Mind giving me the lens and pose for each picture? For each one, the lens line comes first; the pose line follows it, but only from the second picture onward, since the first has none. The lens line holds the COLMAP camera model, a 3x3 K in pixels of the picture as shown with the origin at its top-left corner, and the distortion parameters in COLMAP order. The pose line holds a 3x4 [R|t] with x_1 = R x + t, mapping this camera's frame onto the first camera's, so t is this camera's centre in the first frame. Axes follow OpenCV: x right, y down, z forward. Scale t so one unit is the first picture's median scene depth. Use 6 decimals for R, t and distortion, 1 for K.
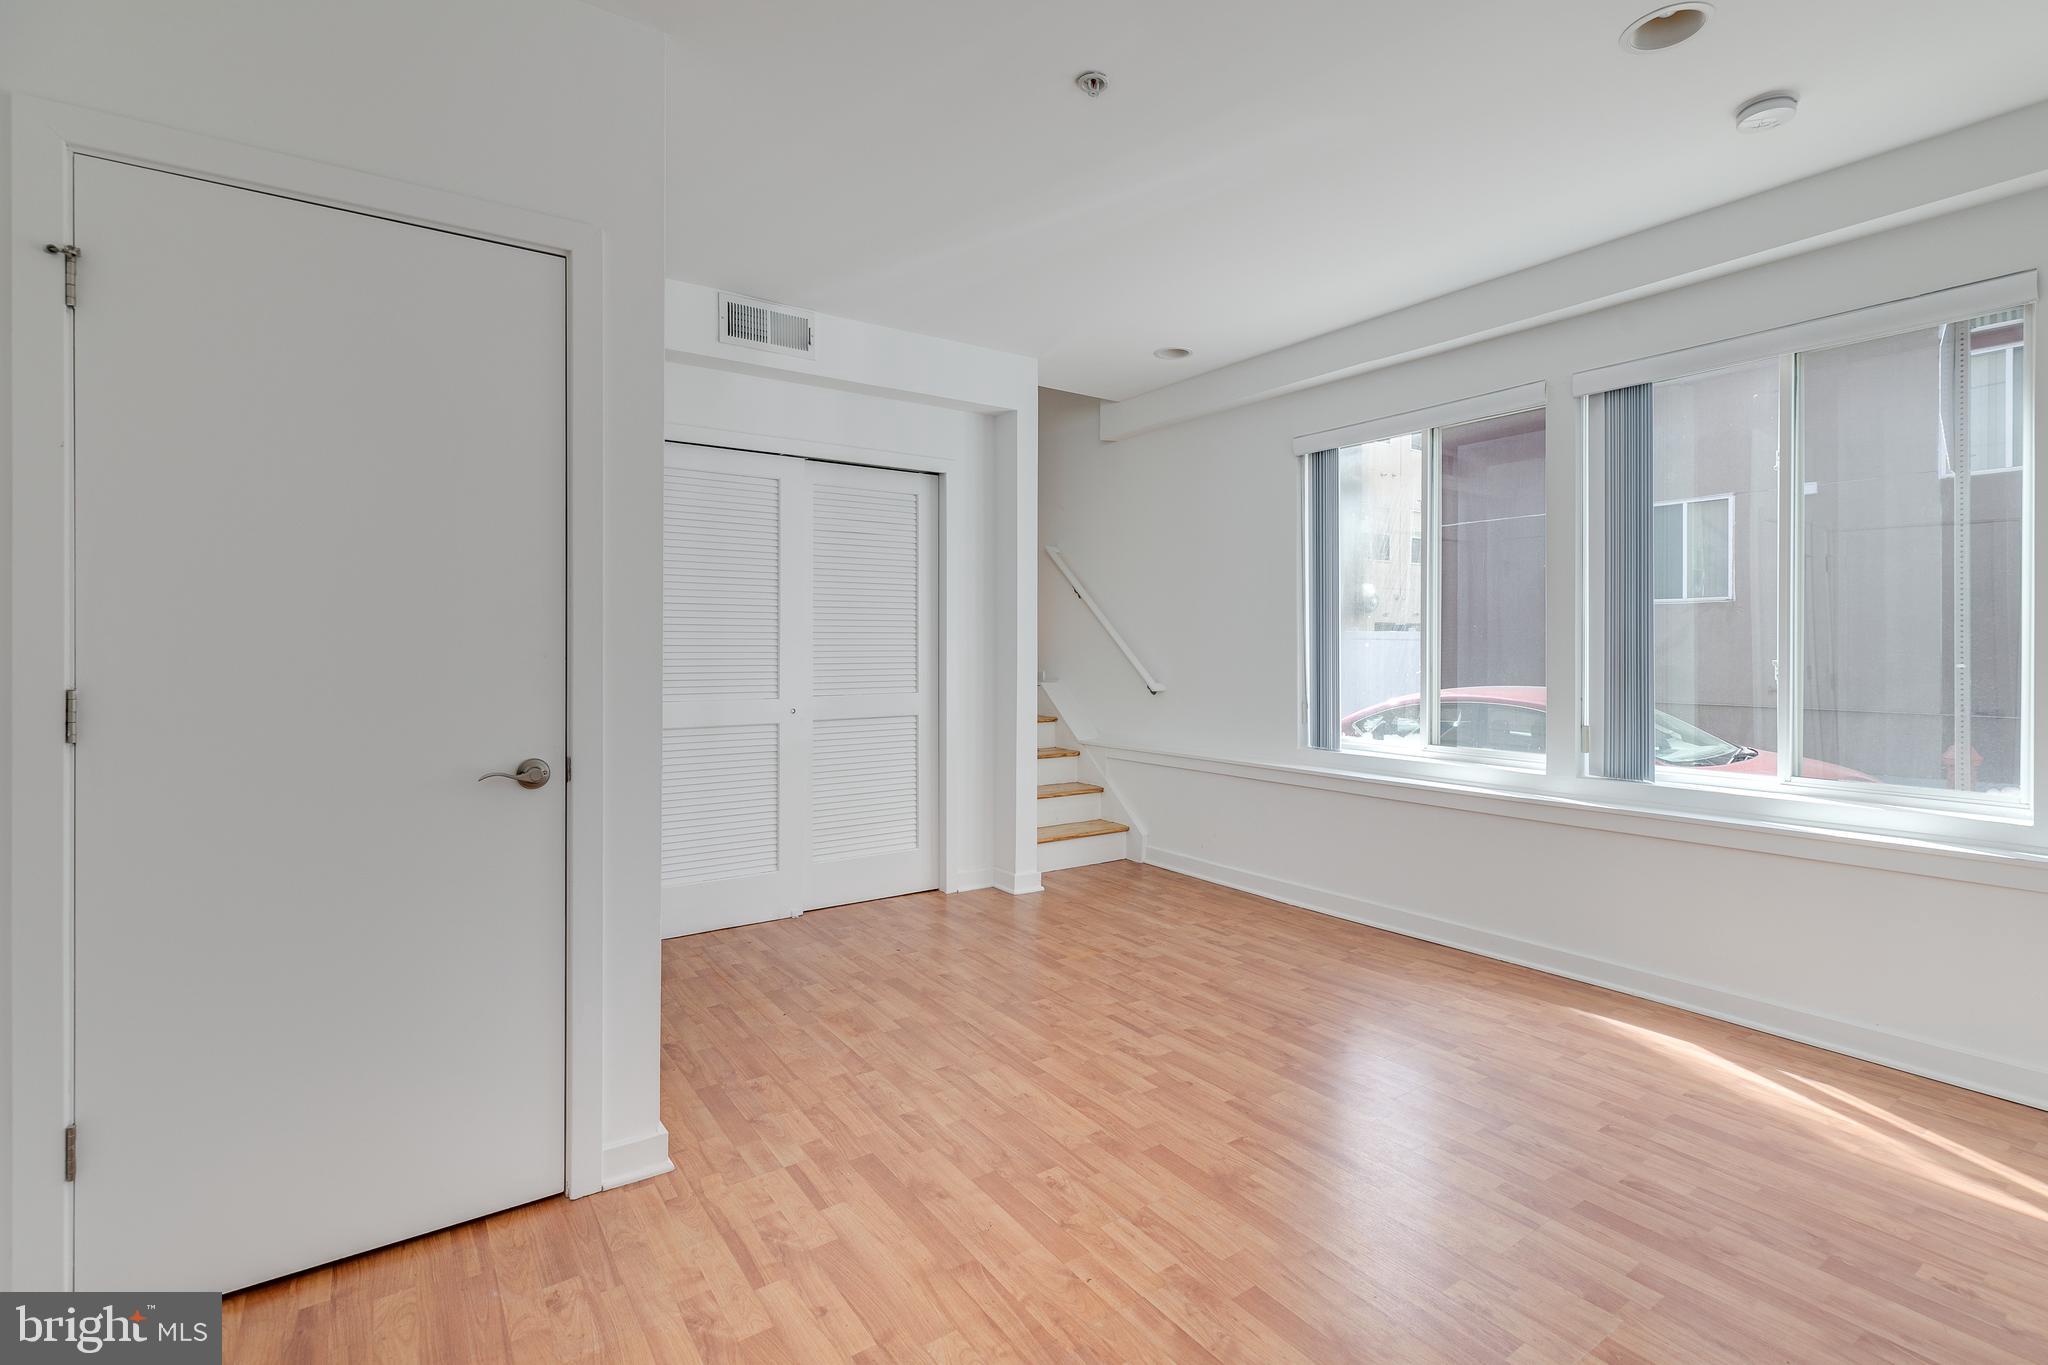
lens RADIAL K [[893.2, 0, 1030.2], [0, 893.2, 646.0], [0, 0, 1]] dist [0.002405, -0.000467]
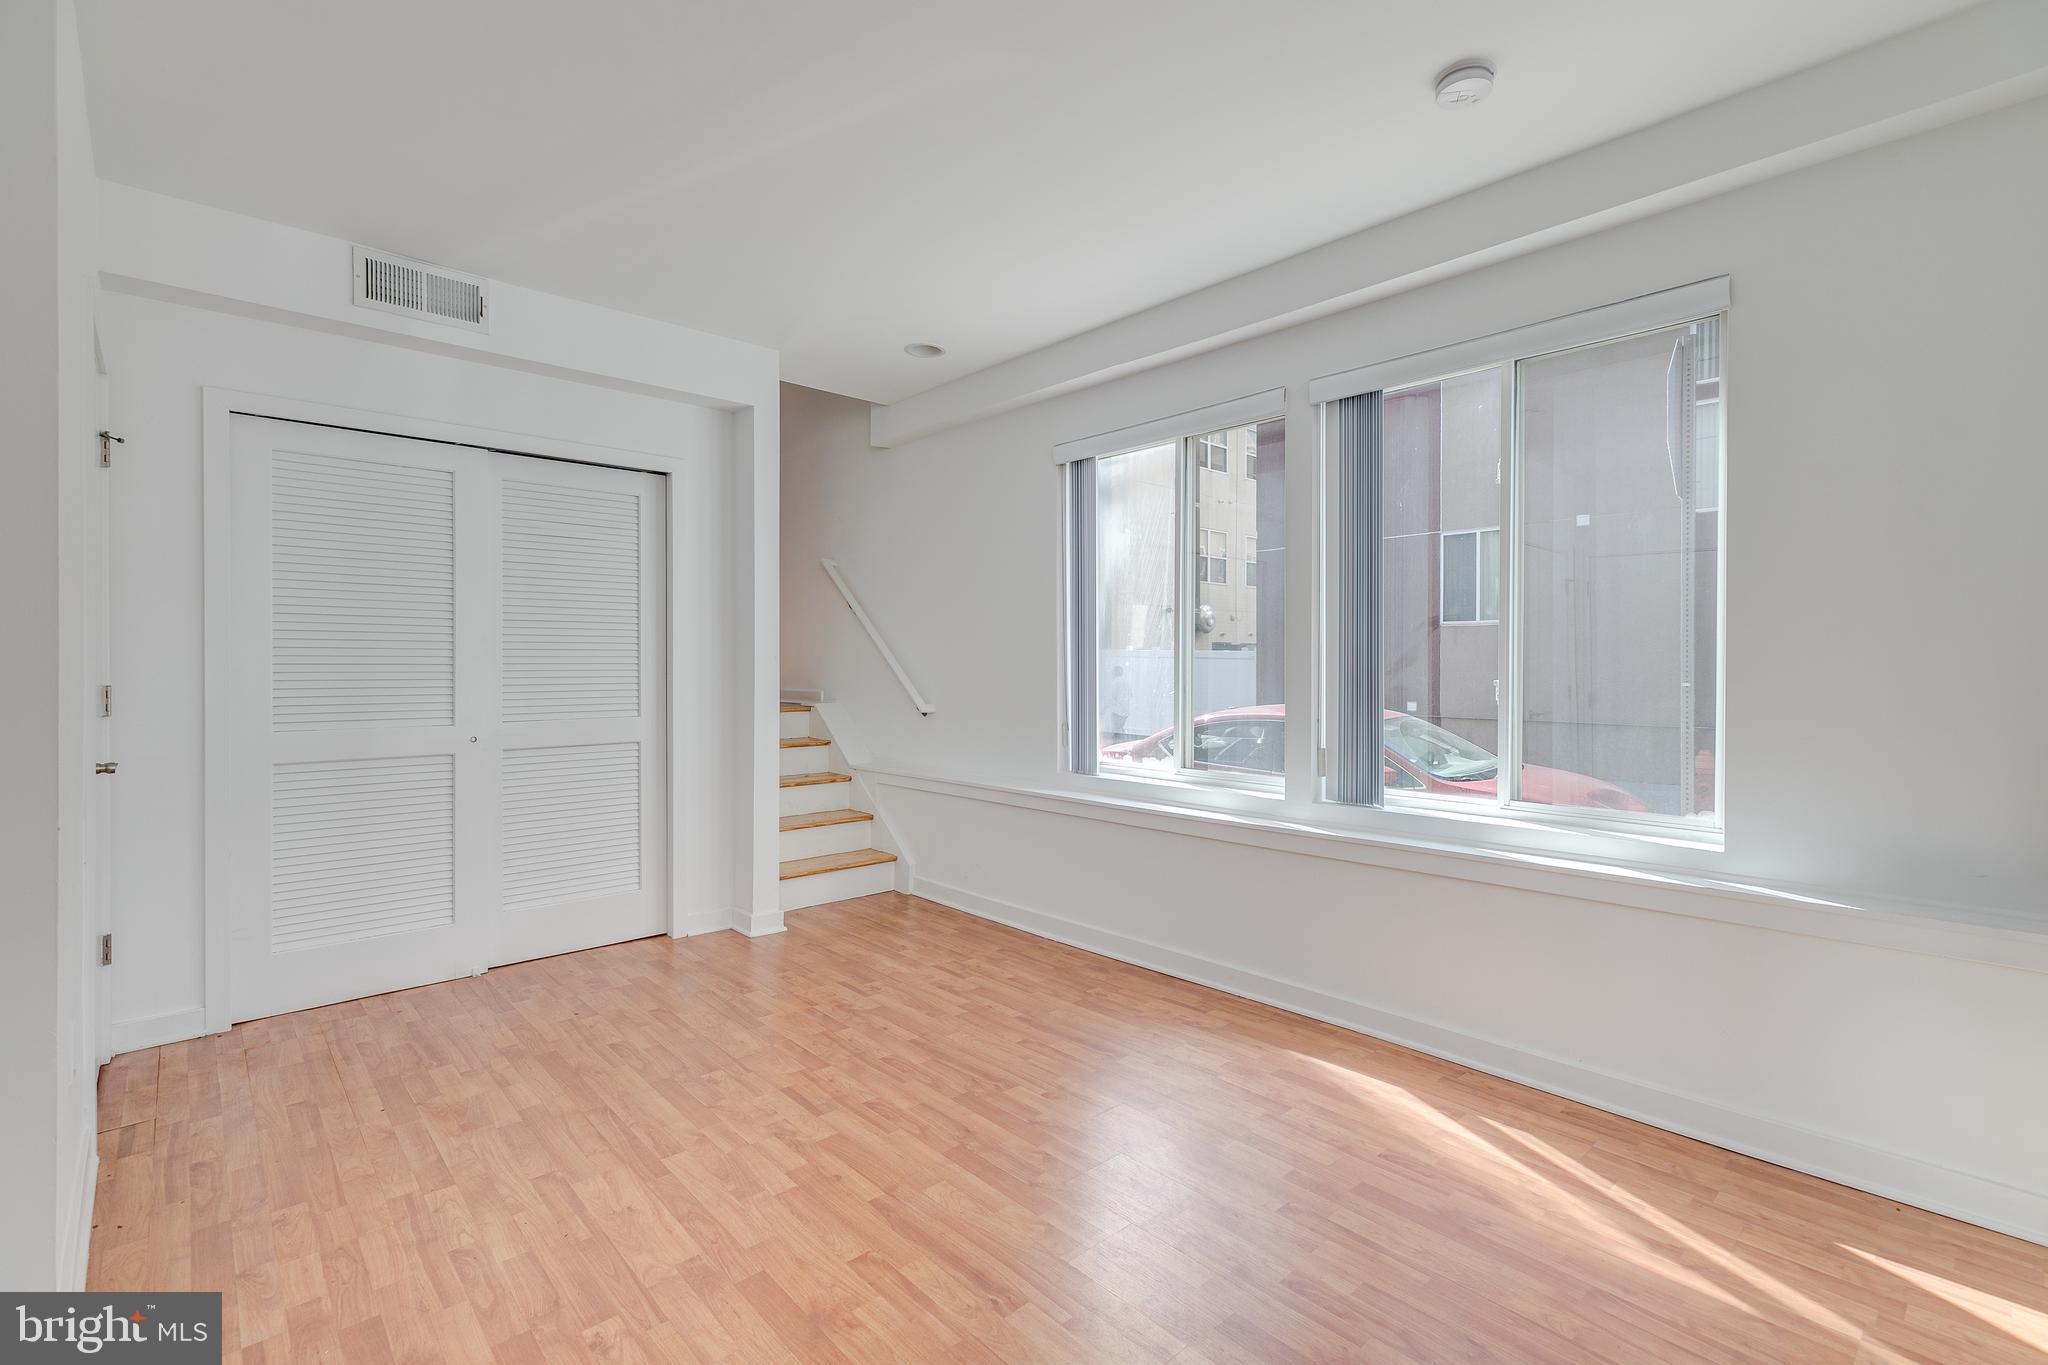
lens RADIAL K [[855.0, 0, 1018.0], [0, 855.0, 668.5], [0, 0, 1]] dist [0.001322, 0.000246]
pose [[0.993167, -0.000115, 0.116699, 0.190205], [-0.000410, 0.999990, 0.004481, -0.000374], [-0.116698, -0.004499, 0.993157, 0.127859]]
